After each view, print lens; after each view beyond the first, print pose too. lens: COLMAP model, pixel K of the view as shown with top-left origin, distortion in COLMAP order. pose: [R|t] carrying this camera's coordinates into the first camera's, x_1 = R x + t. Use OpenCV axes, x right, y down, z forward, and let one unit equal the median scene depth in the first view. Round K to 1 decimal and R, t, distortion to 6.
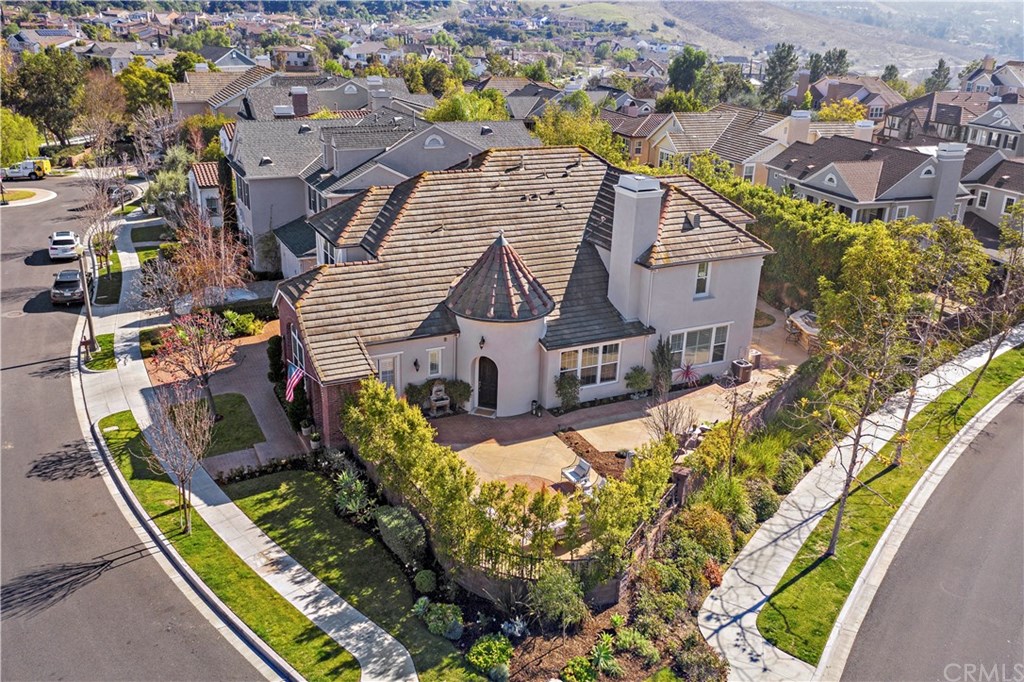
lens RADIAL K [[880.6, 0, 517.0], [0, 880.6, 339.0], [0, 0, 1]] dist [-0.010851, -0.007520]
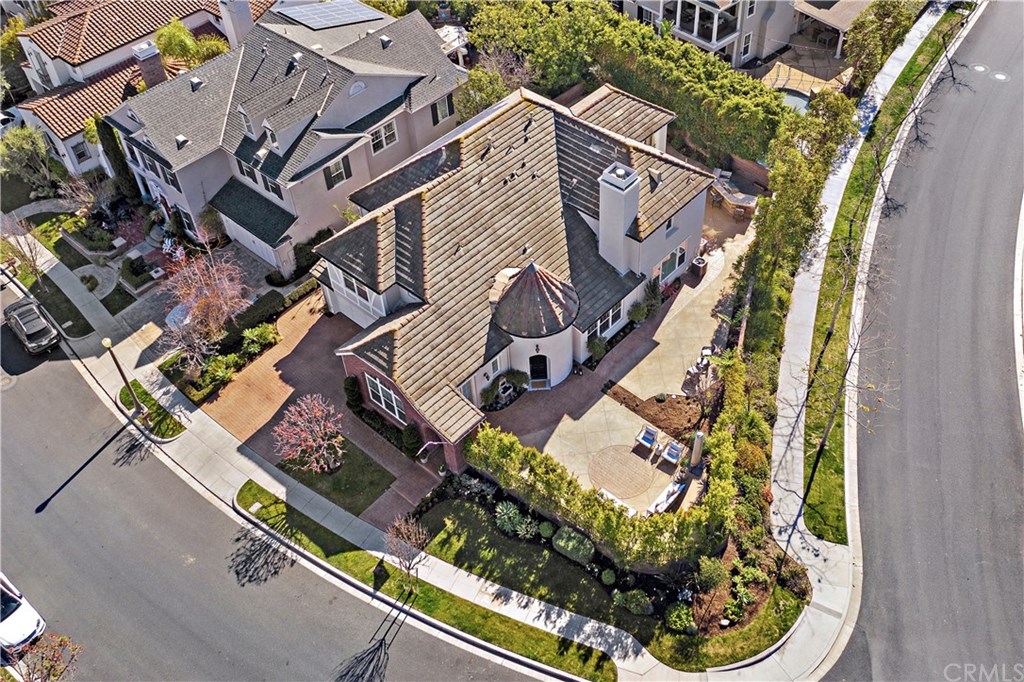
lens RADIAL K [[980.6, 0, 558.8], [0, 980.6, 304.0], [0, 0, 1]] dist [-0.012188, -0.008383]
pose [[0.921947, -0.306449, 0.236860, -0.303330], [0.185659, 0.886367, 0.424127, -0.598937], [-0.339918, -0.347048, 0.874079, -0.185572]]
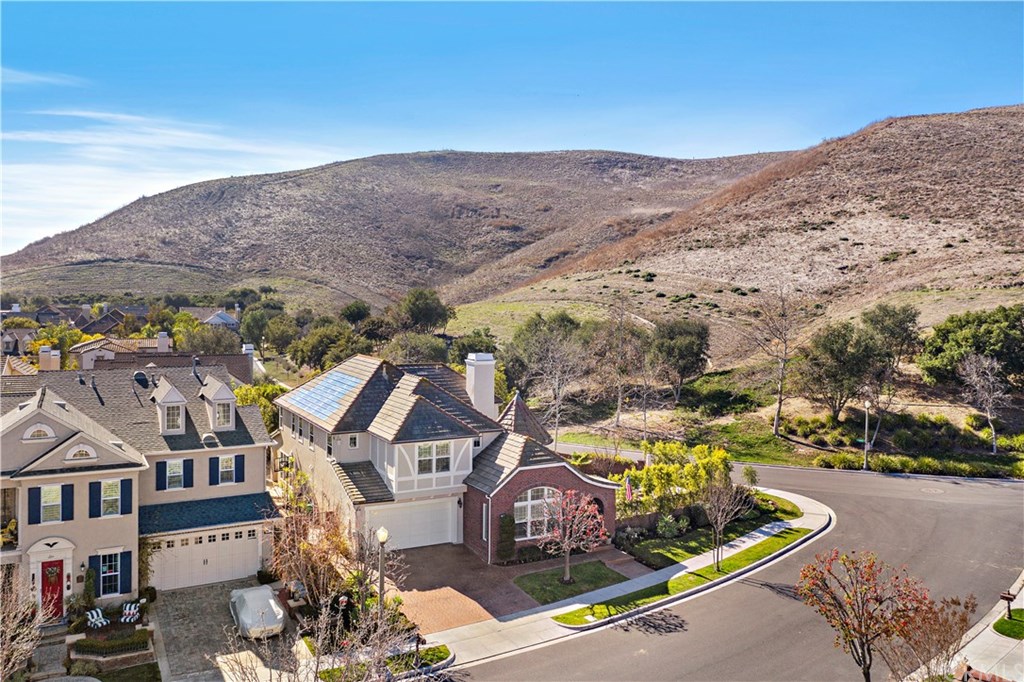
lens RADIAL K [[824.8, 0, 507.7], [0, 824.8, 301.0], [0, 0, 1]] dist [-0.012648, 0.002001]
pose [[-0.034302, -0.046165, 0.998345, -1.401484], [0.350623, 0.934884, 0.055278, -0.342392], [-0.935888, 0.351939, -0.015882, 0.937773]]
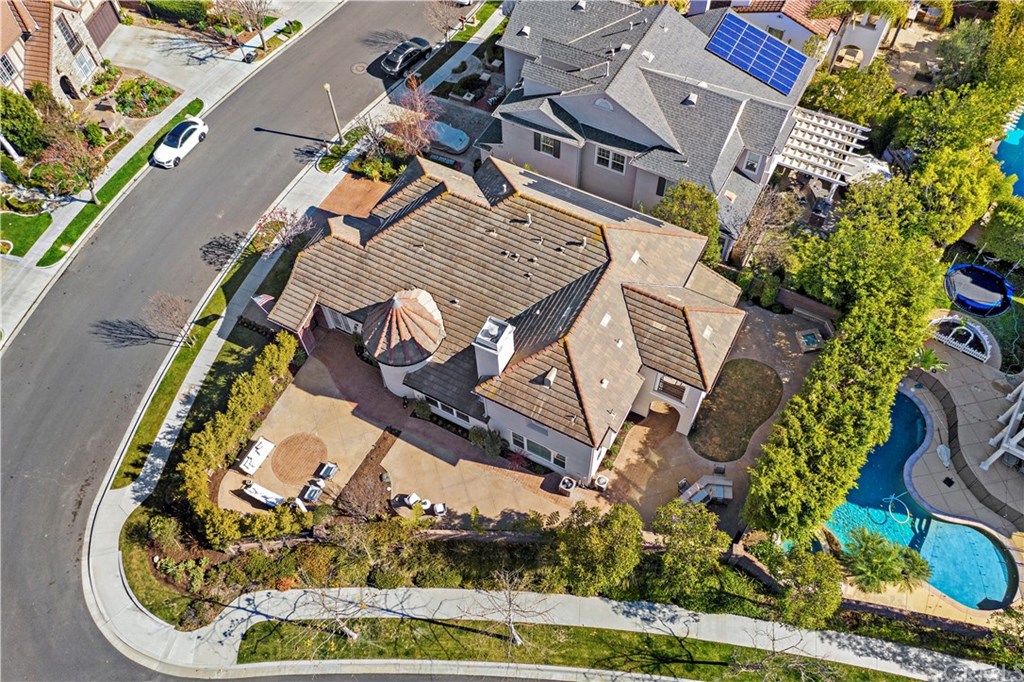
lens RADIAL K [[810.7, 0, 512.0], [0, 810.7, 341.0], [0, 0, 1]] dist [-0.014000, 0.003953]
pose [[0.572205, 0.663745, -0.481689, 0.657905], [-0.251439, 0.701044, 0.667319, -0.866946], [0.780615, -0.260728, 0.568032, 0.428296]]
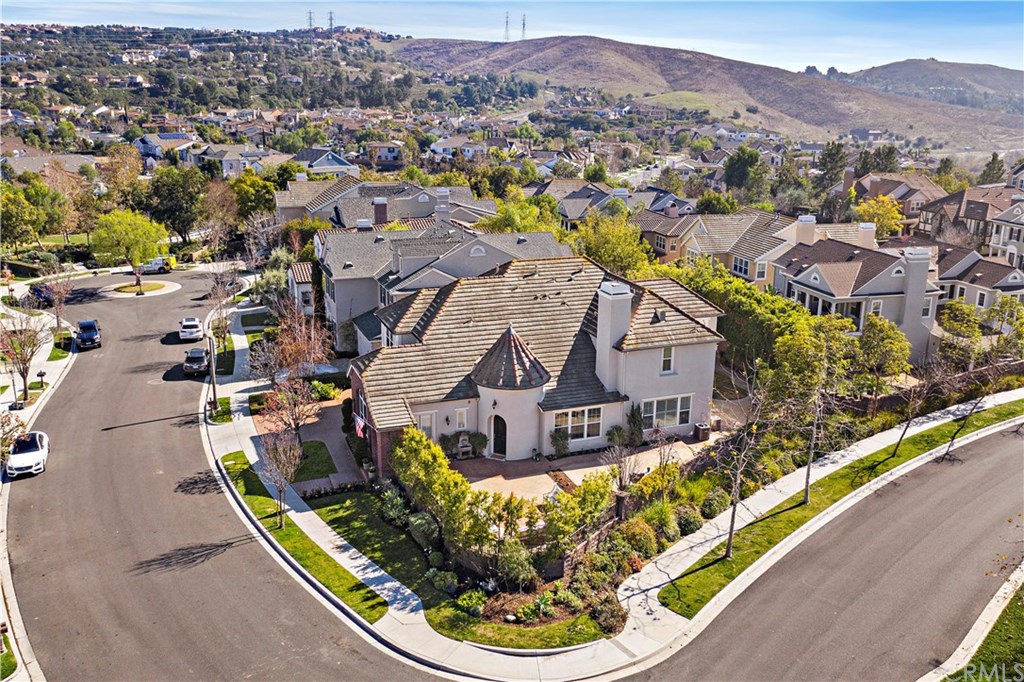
lens RADIAL K [[893.7, 0, 516.1], [0, 893.7, 341.7], [0, 0, 1]] dist [-0.013710, -0.000580]
pose [[0.995085, 0.007729, -0.098720, 0.123441], [-0.016478, 0.995974, -0.088120, 0.027416], [0.097642, 0.089314, 0.991206, -0.362719]]
